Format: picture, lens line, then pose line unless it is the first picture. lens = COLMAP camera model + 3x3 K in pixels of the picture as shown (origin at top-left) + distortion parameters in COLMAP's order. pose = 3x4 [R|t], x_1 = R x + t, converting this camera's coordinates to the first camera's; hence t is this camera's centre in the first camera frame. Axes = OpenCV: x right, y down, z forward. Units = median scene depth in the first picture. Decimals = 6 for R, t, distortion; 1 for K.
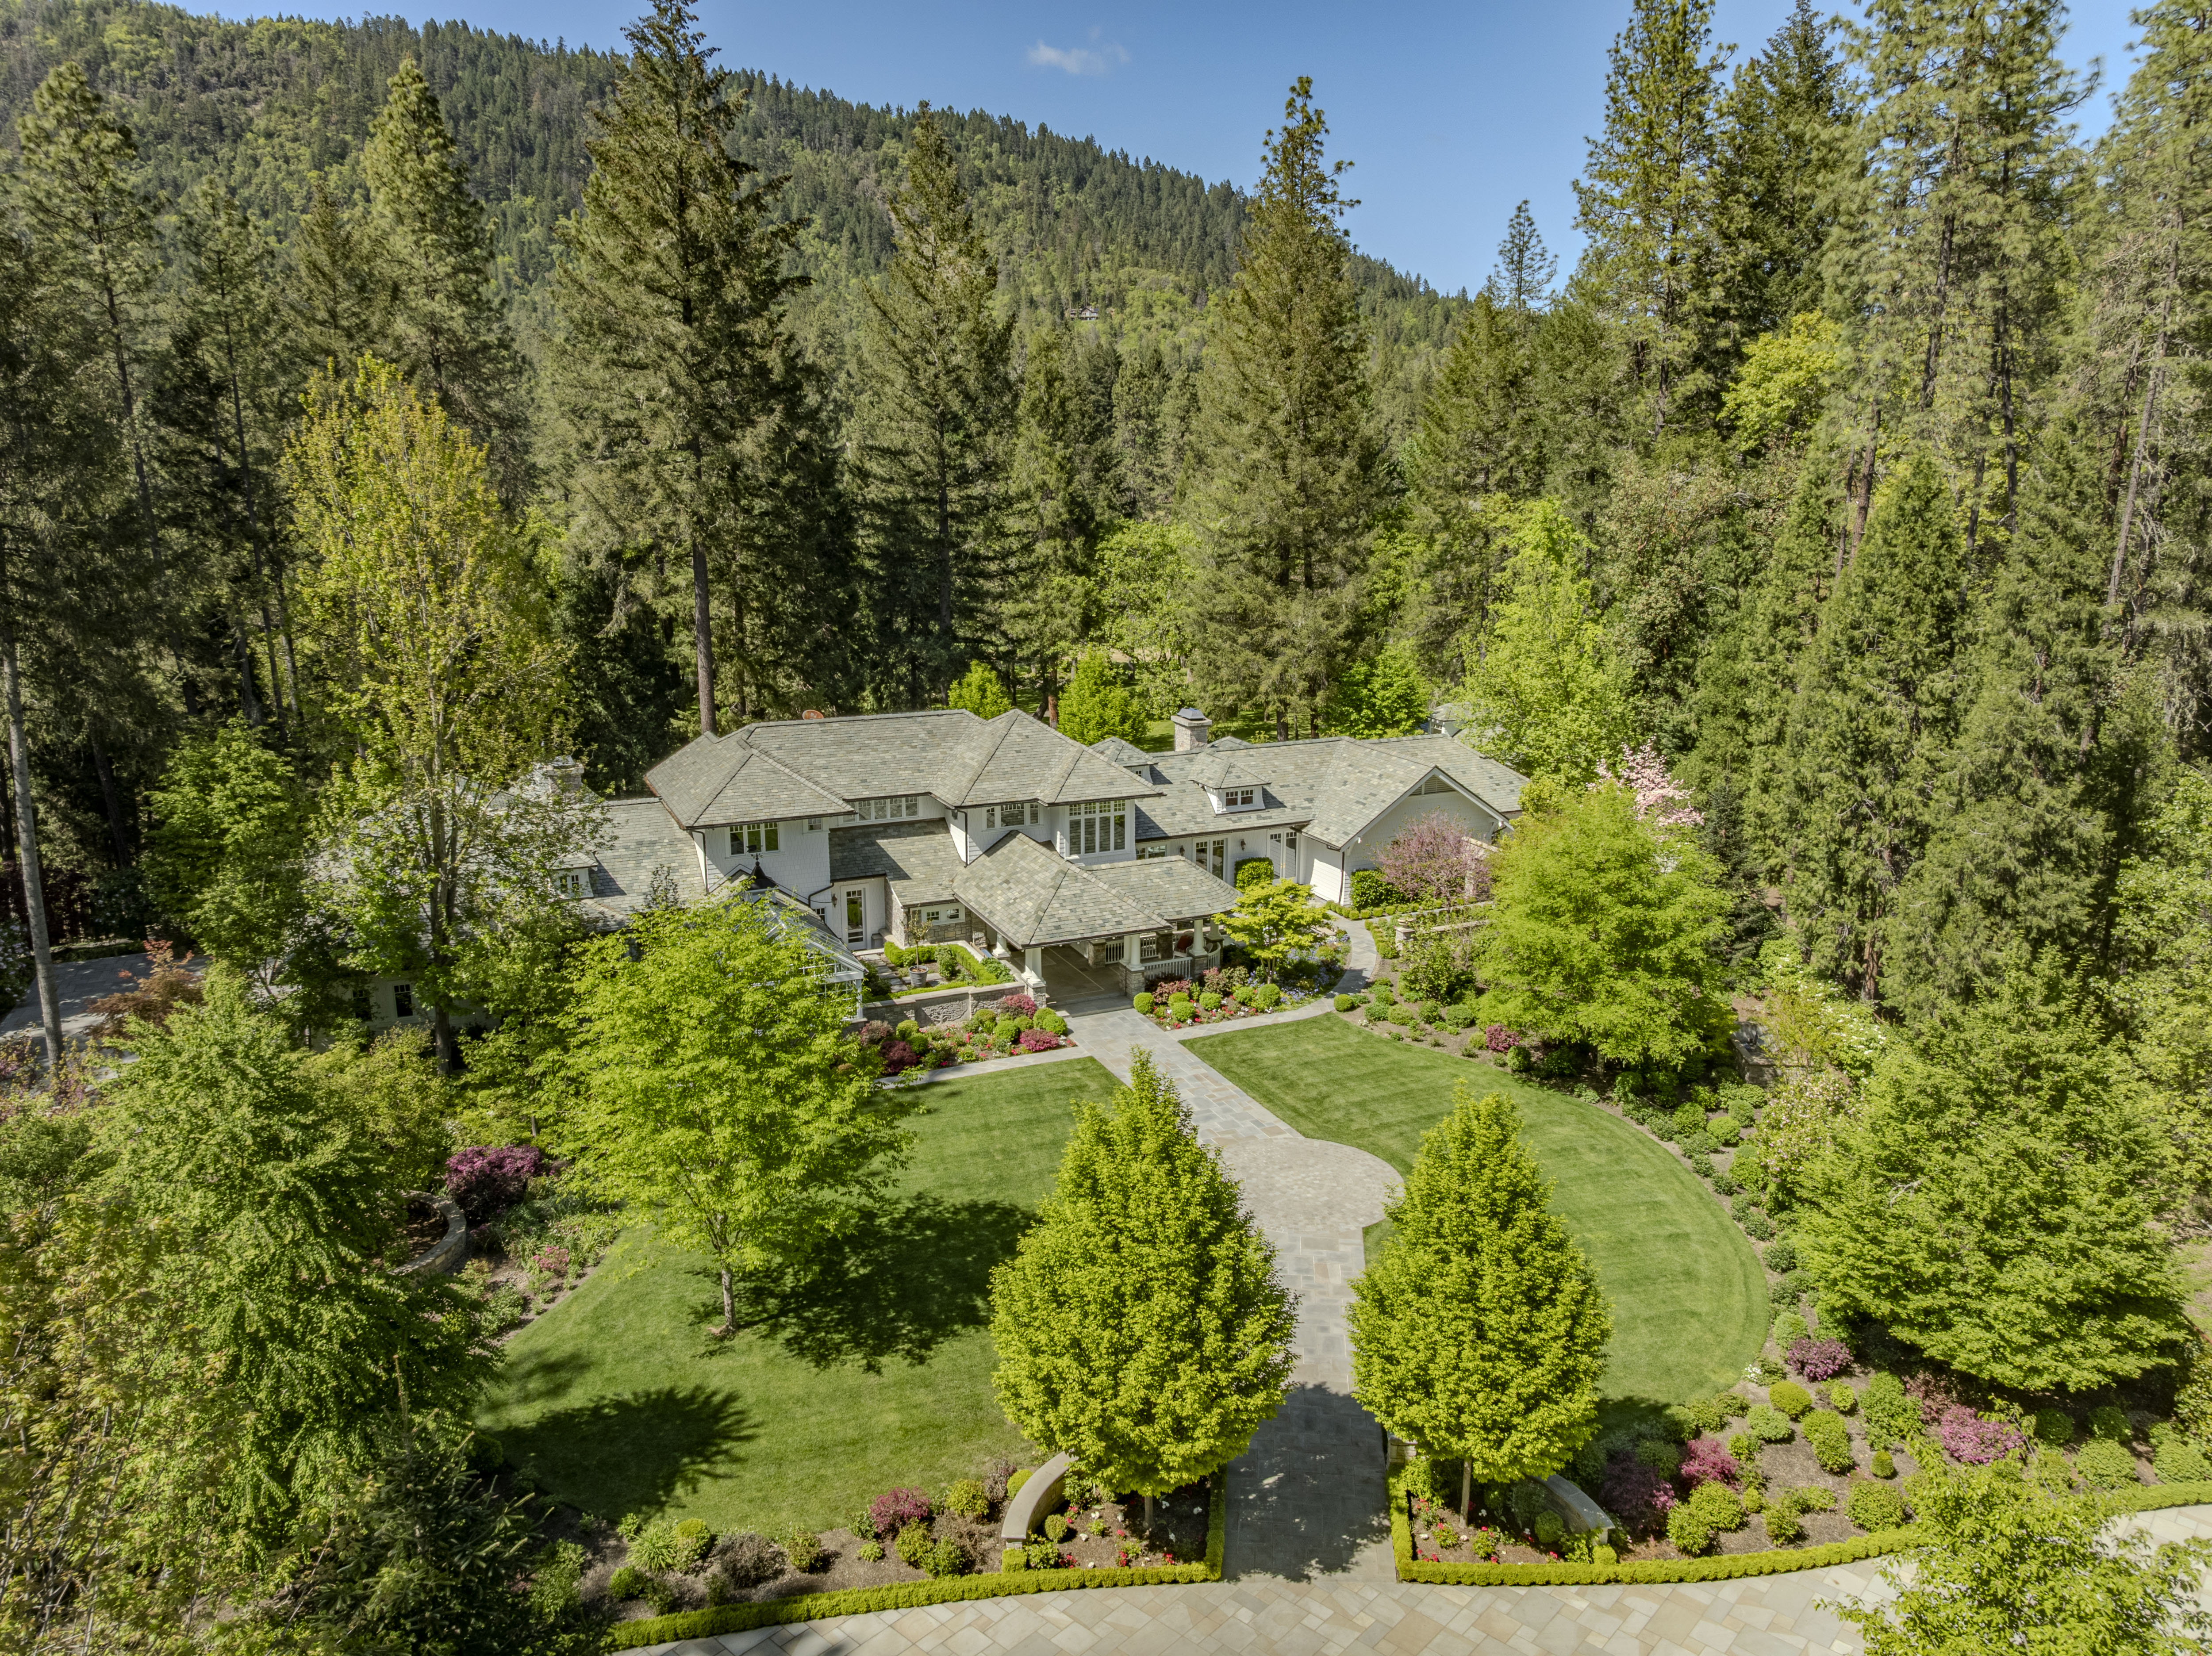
lens RADIAL K [[1551.9, 0, 1098.3], [0, 1551.9, 821.7], [0, 0, 1]] dist [-0.071591, 0.042680]
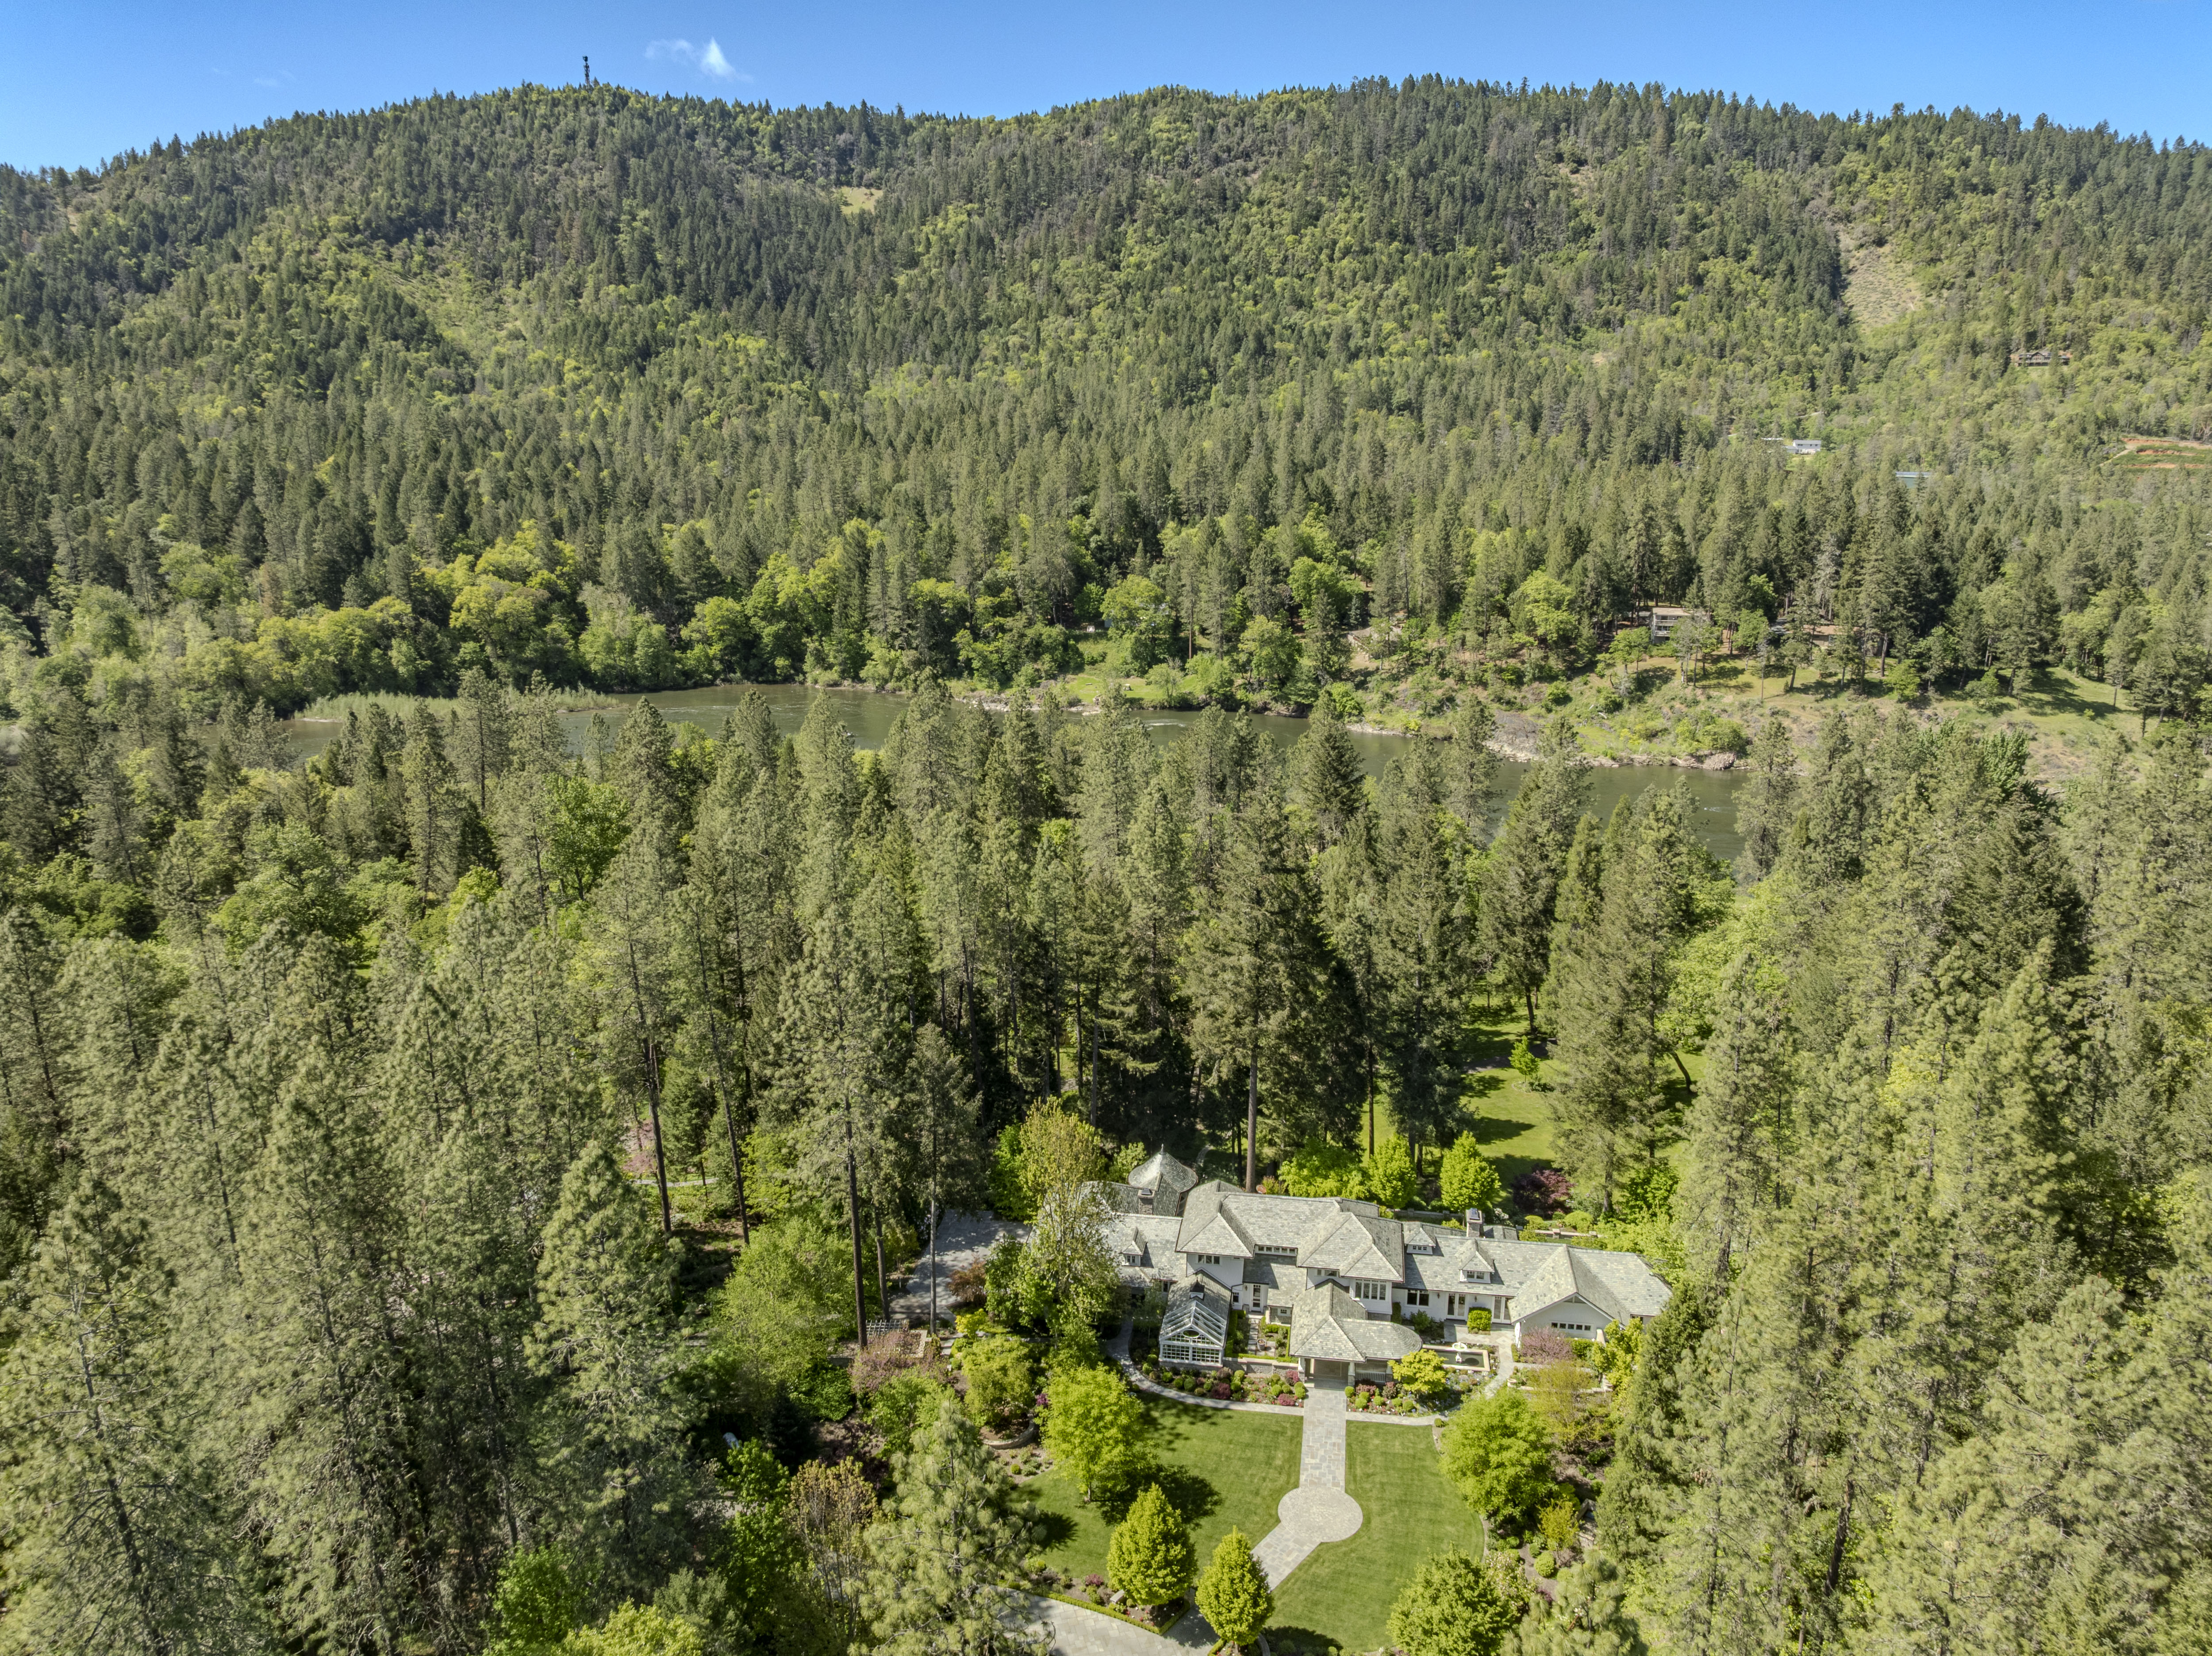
lens RADIAL K [[1551.9, 0, 1098.3], [0, 1551.9, 821.7], [0, 0, 1]] dist [-0.071591, 0.042680]
pose [[0.834243, 0.139733, -0.533398, 0.046015], [-0.124723, 0.990105, 0.064307, -0.045656], [0.537106, 0.012880, 0.843416, -0.059792]]
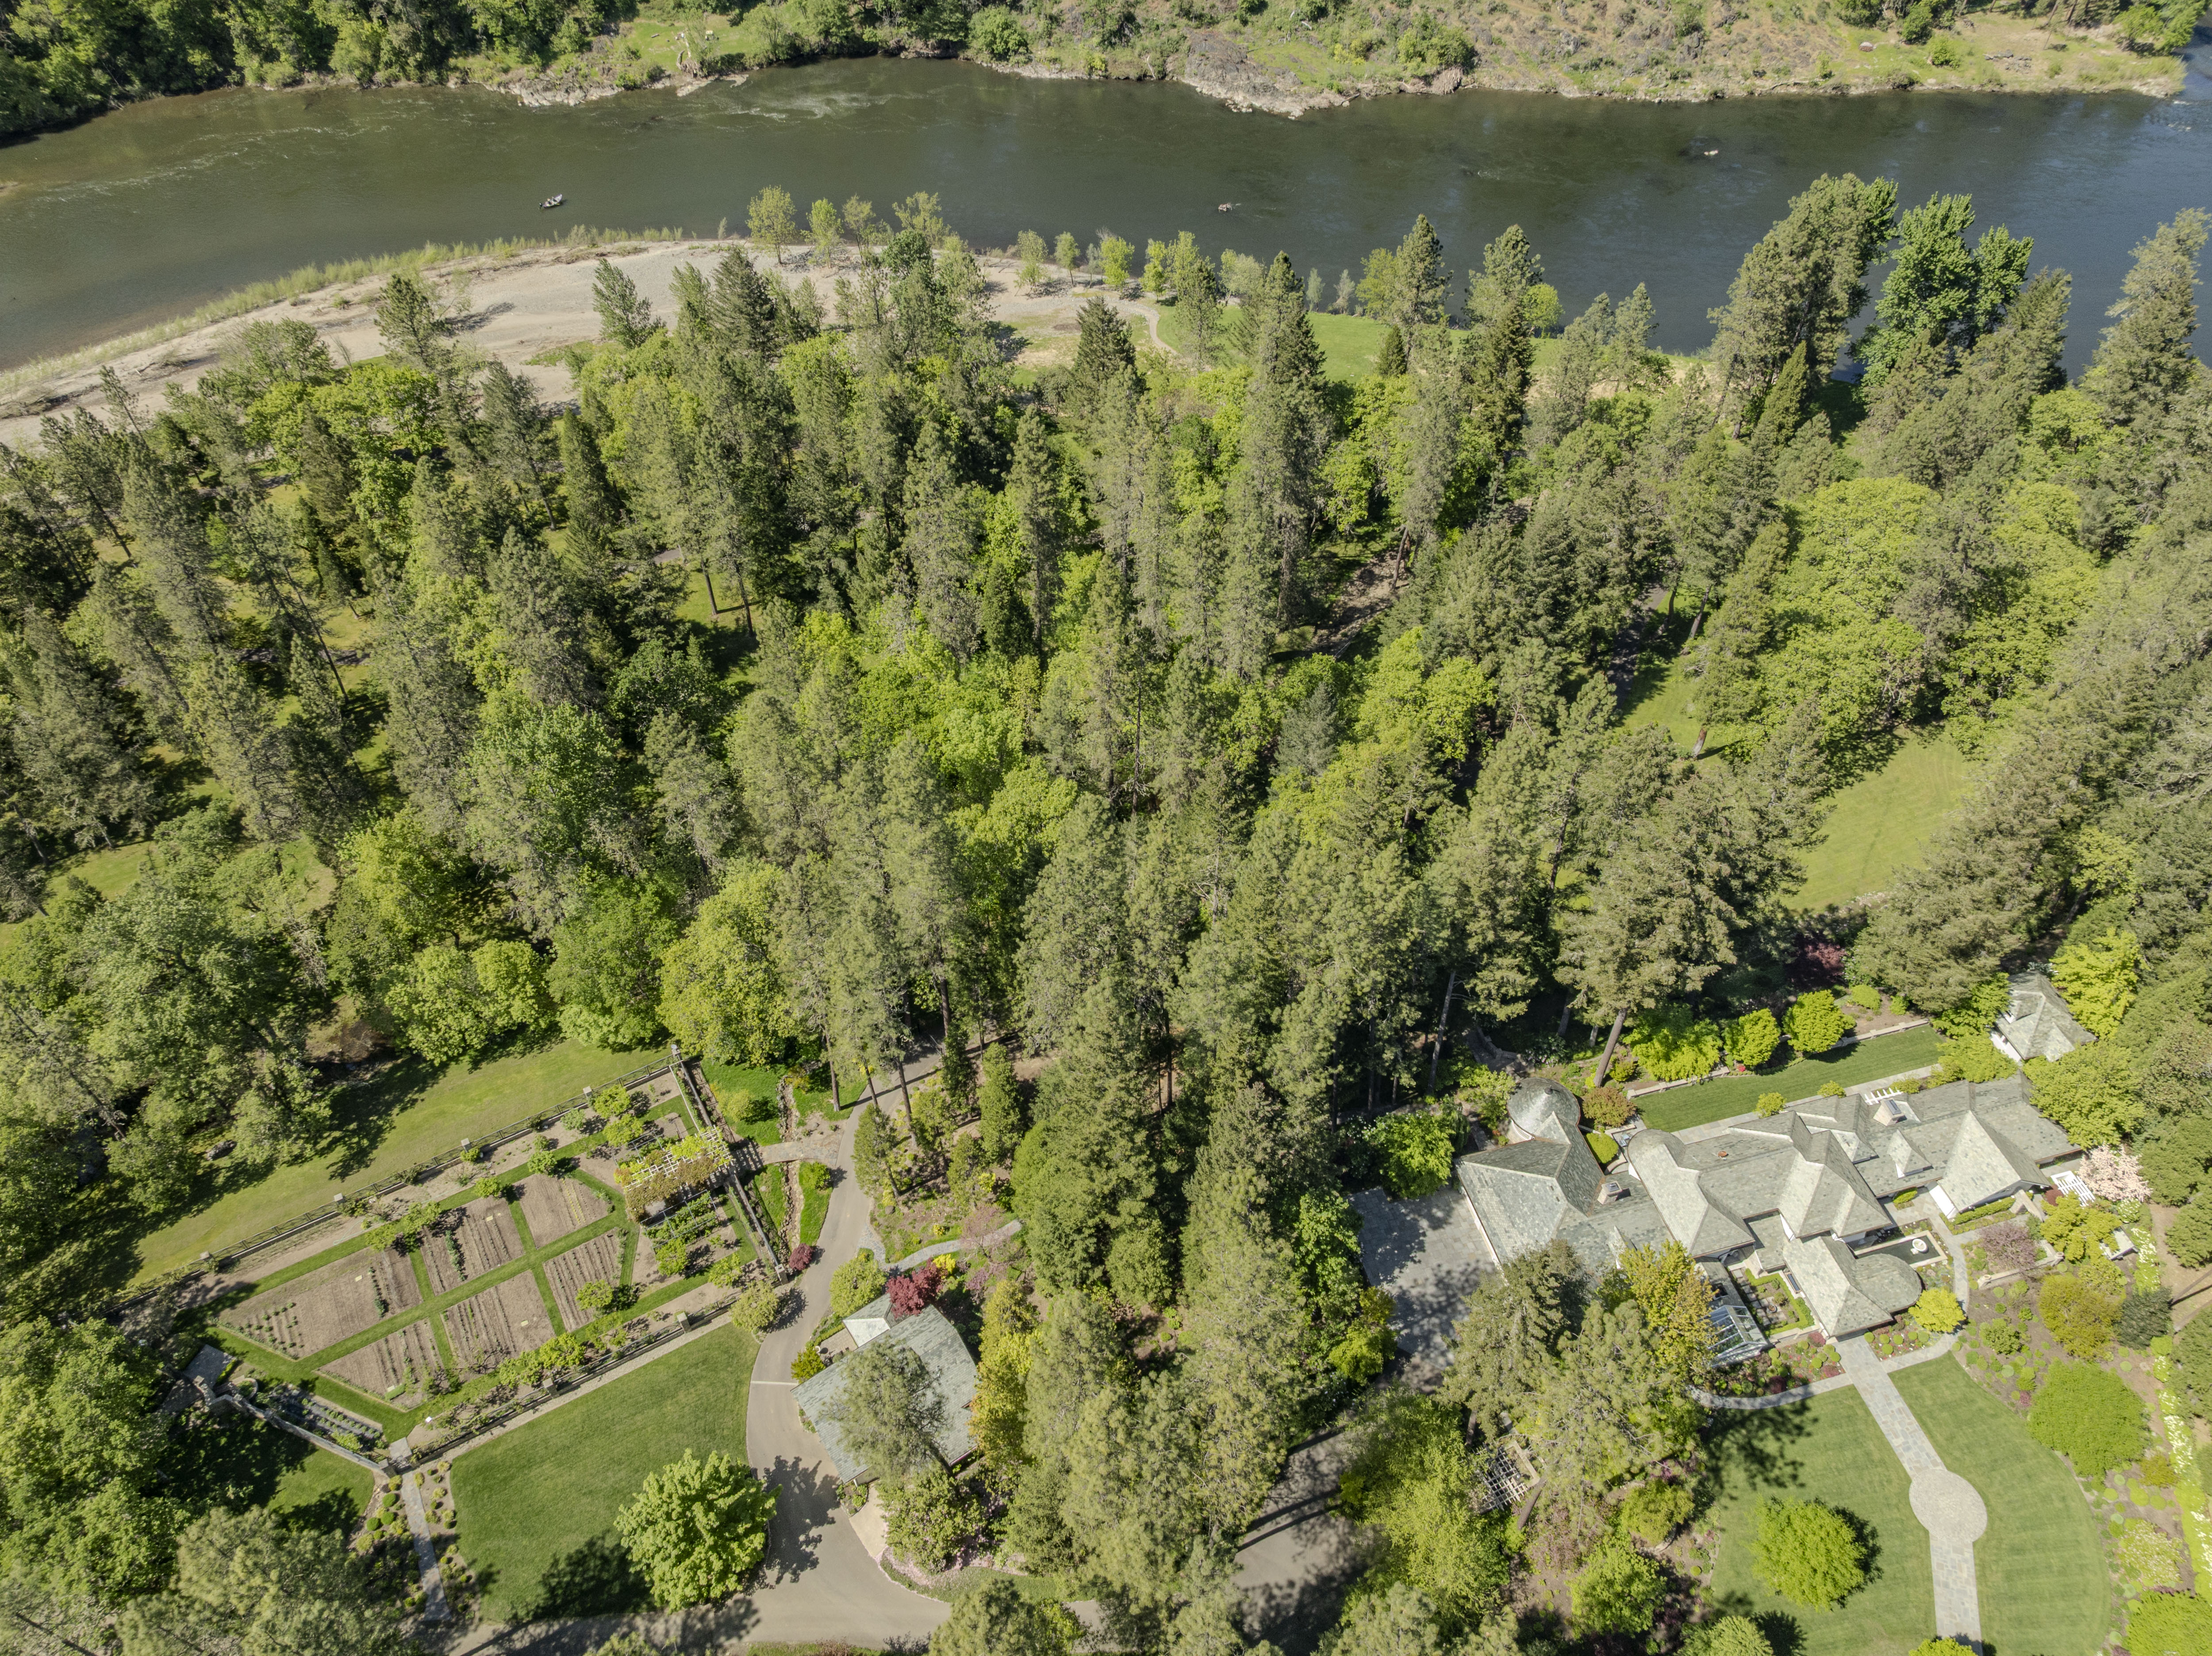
lens RADIAL K [[1551.9, 0, 1098.3], [0, 1551.9, 821.7], [0, 0, 1]] dist [-0.071591, 0.042680]
pose [[0.987424, 0.113951, -0.109585, -0.058201], [-0.034922, 0.833254, 0.551787, -0.106745], [0.154189, -0.541021, 0.826754, -0.040229]]
